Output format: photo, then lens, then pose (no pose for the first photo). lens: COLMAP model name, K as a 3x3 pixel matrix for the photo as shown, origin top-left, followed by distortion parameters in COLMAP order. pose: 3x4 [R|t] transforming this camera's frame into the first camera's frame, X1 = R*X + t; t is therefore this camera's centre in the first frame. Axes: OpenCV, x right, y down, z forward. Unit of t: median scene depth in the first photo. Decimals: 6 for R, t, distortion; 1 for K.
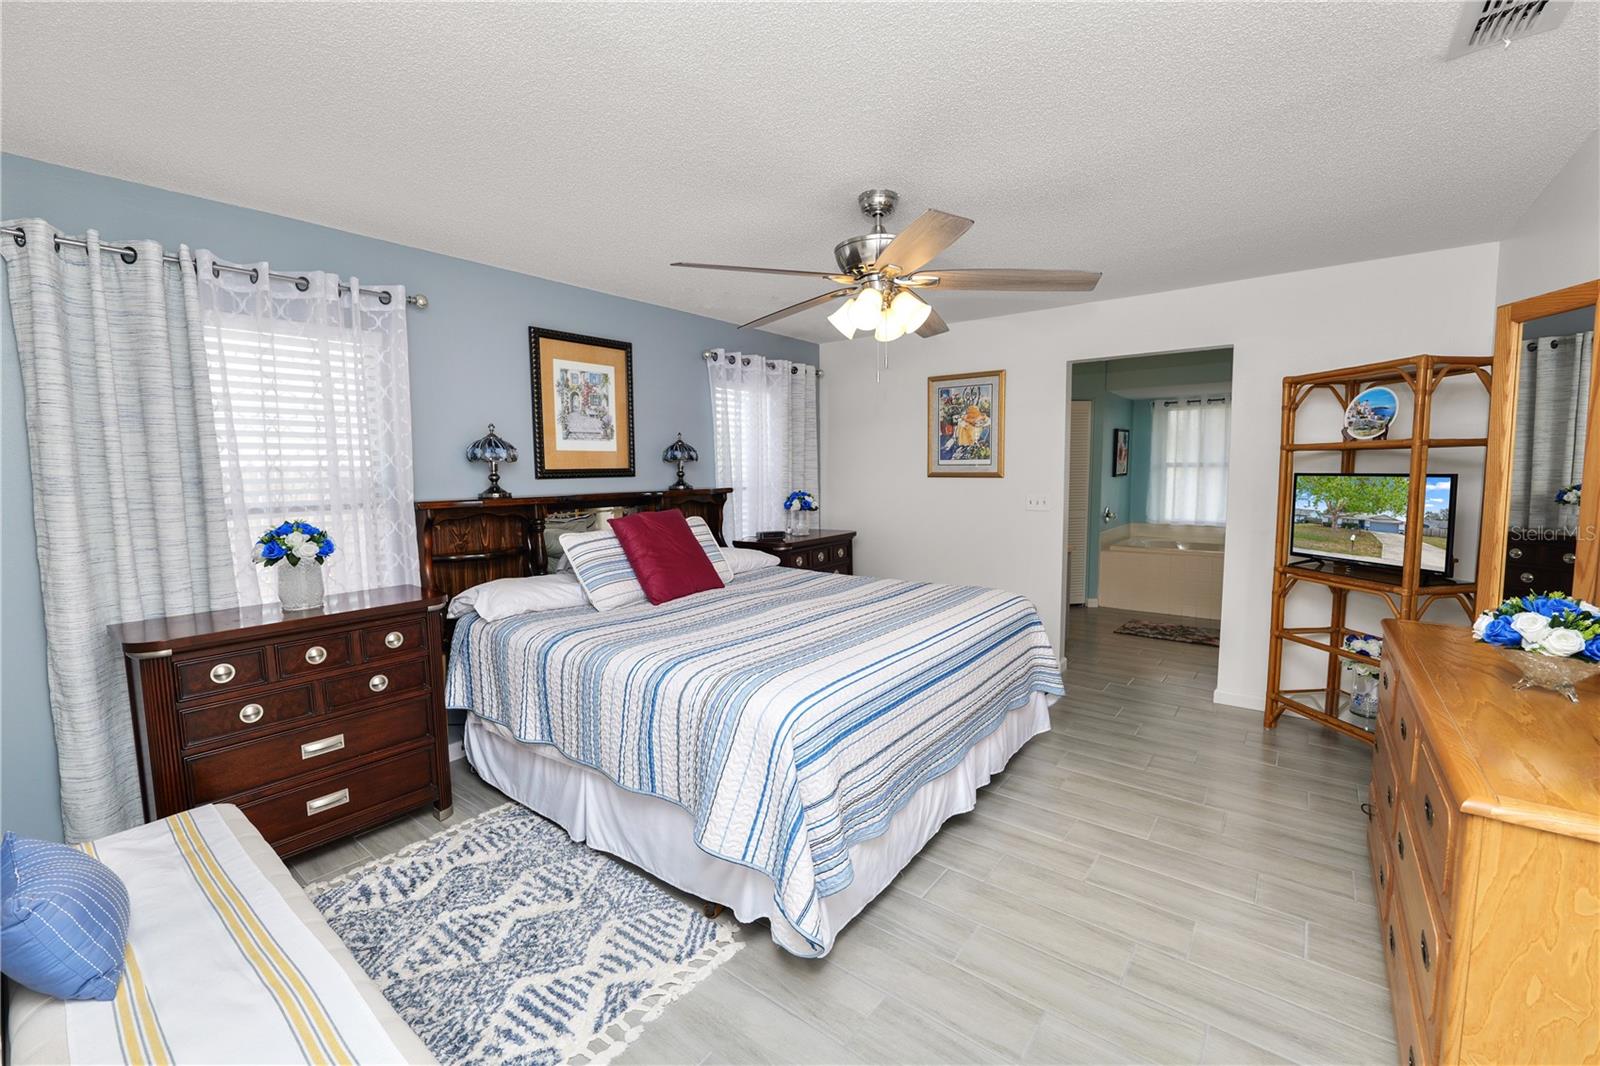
lens RADIAL K [[650.0, 0, 800.0], [0, 650.0, 533.0], [0, 0, 1]] dist [-0.010505, 0.000330]
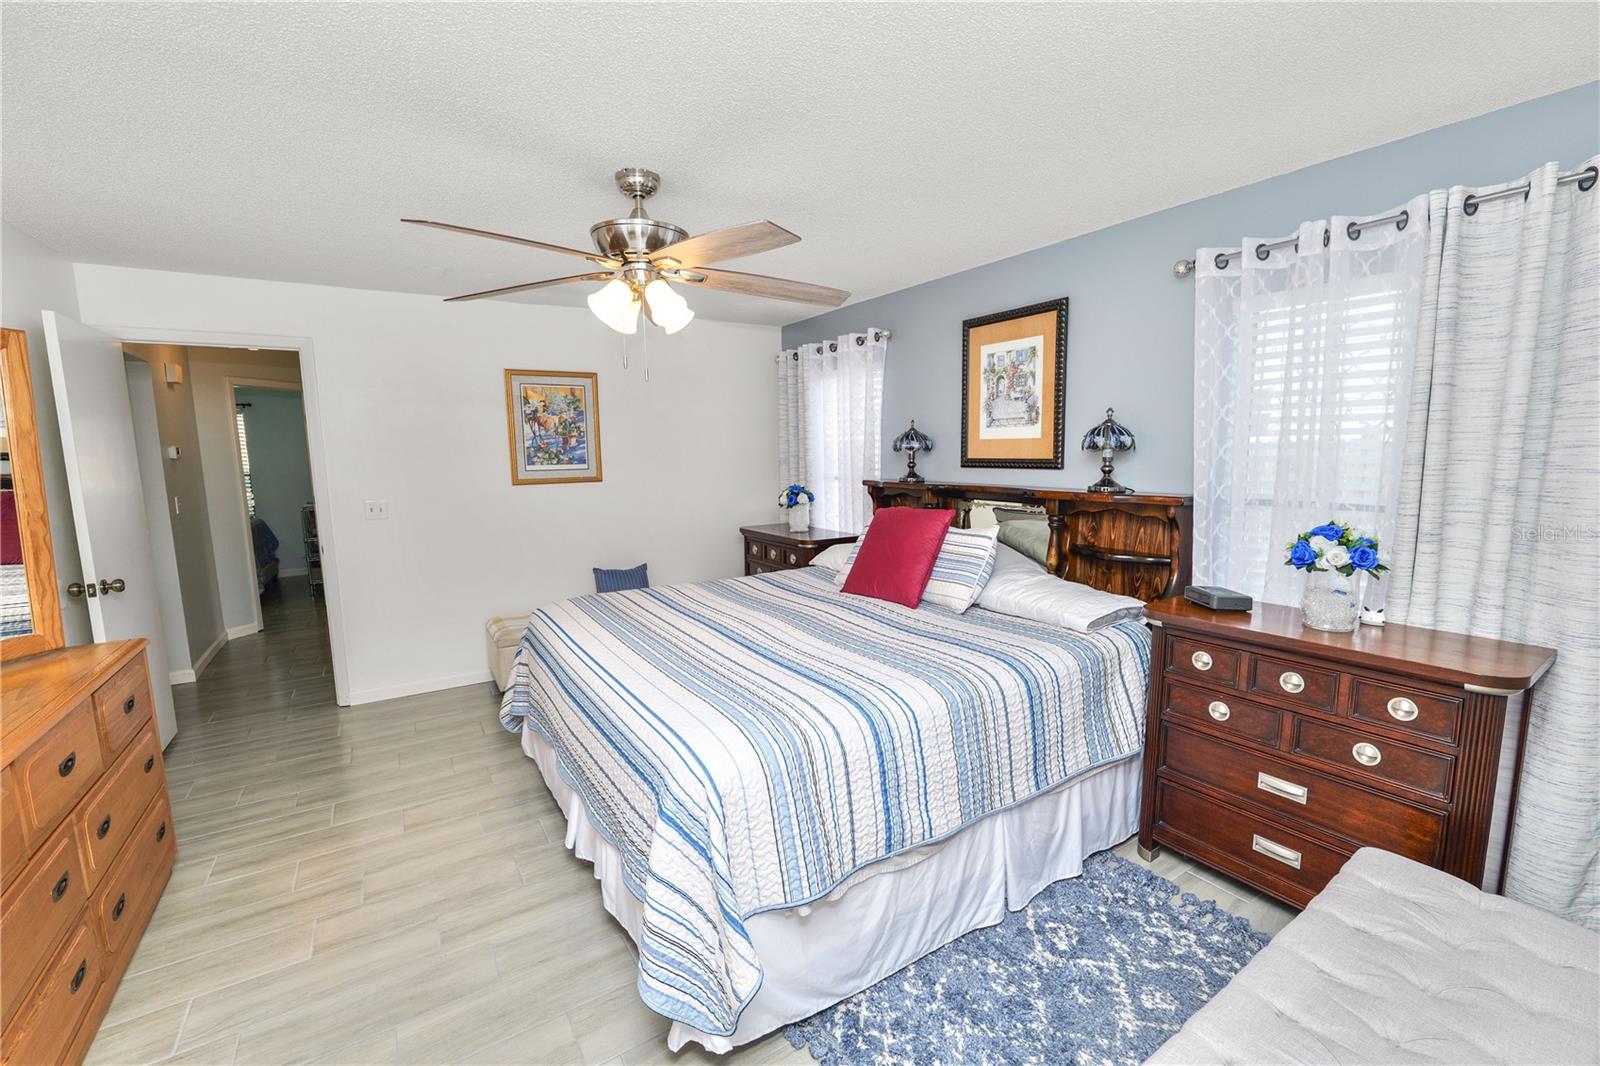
lens RADIAL K [[650.0, 0, 800.0], [0, 650.0, 533.0], [0, 0, 1]] dist [-0.010505, 0.000330]
pose [[-0.317068, 0.136300, -0.938558, 0.660089], [-0.082591, 0.981891, 0.170495, -0.132960], [0.944800, 0.131575, -0.300069, 1.055369]]
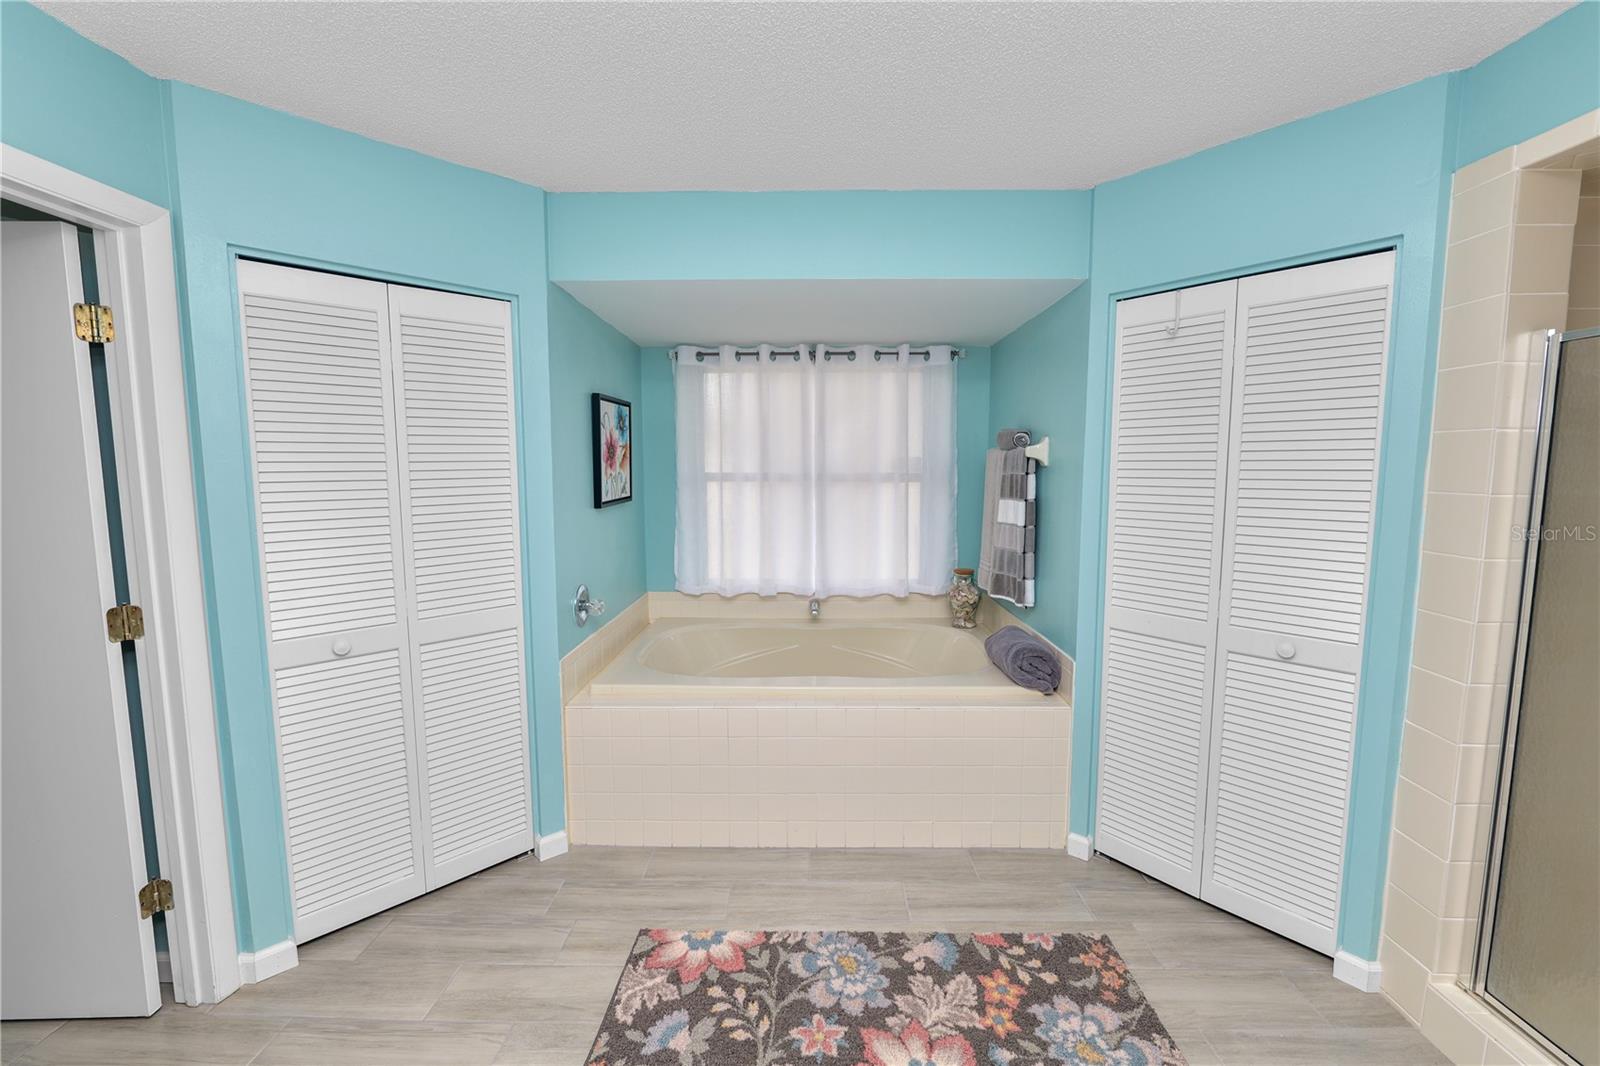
lens RADIAL K [[650.0, 0, 800.0], [0, 650.0, 533.0], [0, 0, 1]] dist [-0.010505, 0.000330]
pose [[0.793742, -0.049484, 0.606238, 0.182296], [0.050531, 0.998604, 0.015351, -0.038168], [-0.606152, 0.018449, 0.795135, 0.320639]]
